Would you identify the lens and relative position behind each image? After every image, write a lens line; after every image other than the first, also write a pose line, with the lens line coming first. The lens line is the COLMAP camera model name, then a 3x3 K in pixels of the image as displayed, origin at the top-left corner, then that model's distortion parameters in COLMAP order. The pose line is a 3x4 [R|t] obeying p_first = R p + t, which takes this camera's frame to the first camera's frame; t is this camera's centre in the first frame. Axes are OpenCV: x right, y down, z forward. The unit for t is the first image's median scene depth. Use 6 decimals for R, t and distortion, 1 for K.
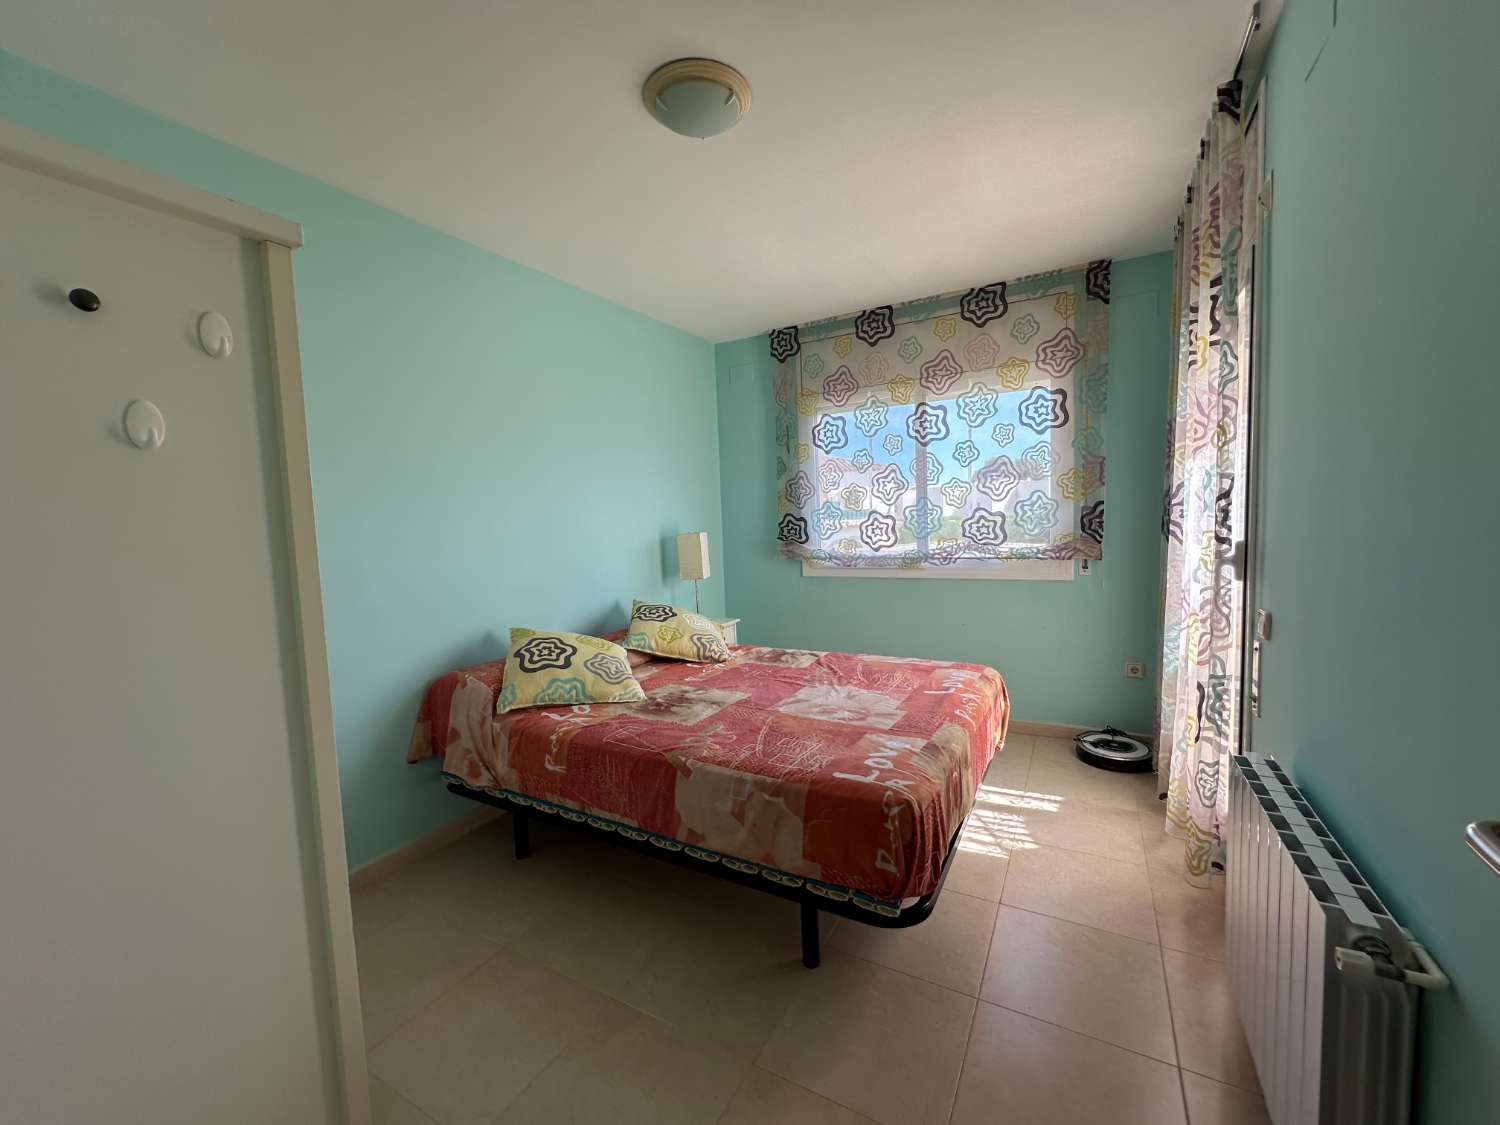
lens RADIAL K [[599.6, 0, 751.7], [0, 599.6, 562.3], [0, 0, 1]] dist [-0.002699, -0.000676]
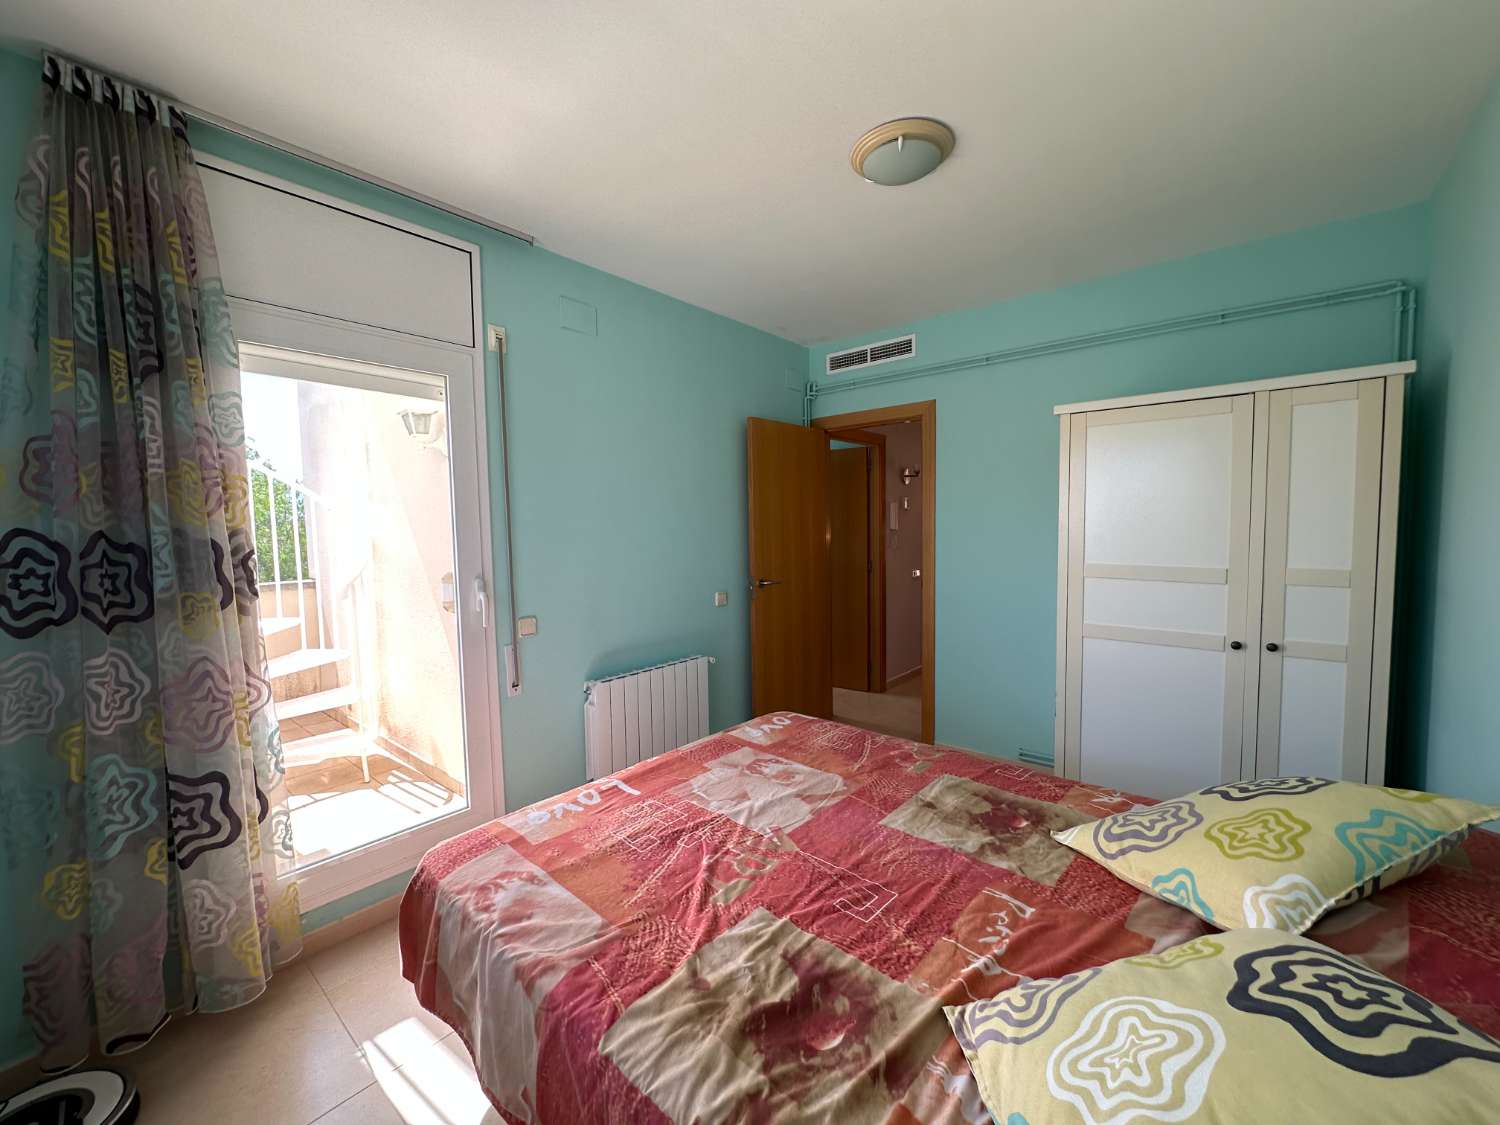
lens RADIAL K [[599.6, 0, 751.7], [0, 599.6, 562.3], [0, 0, 1]] dist [-0.002699, -0.000676]
pose [[-0.981981, 0.036798, 0.185361, 0.004692], [0.060763, 0.990254, 0.125319, -0.161650], [-0.178943, 0.134324, -0.974647, 1.771905]]
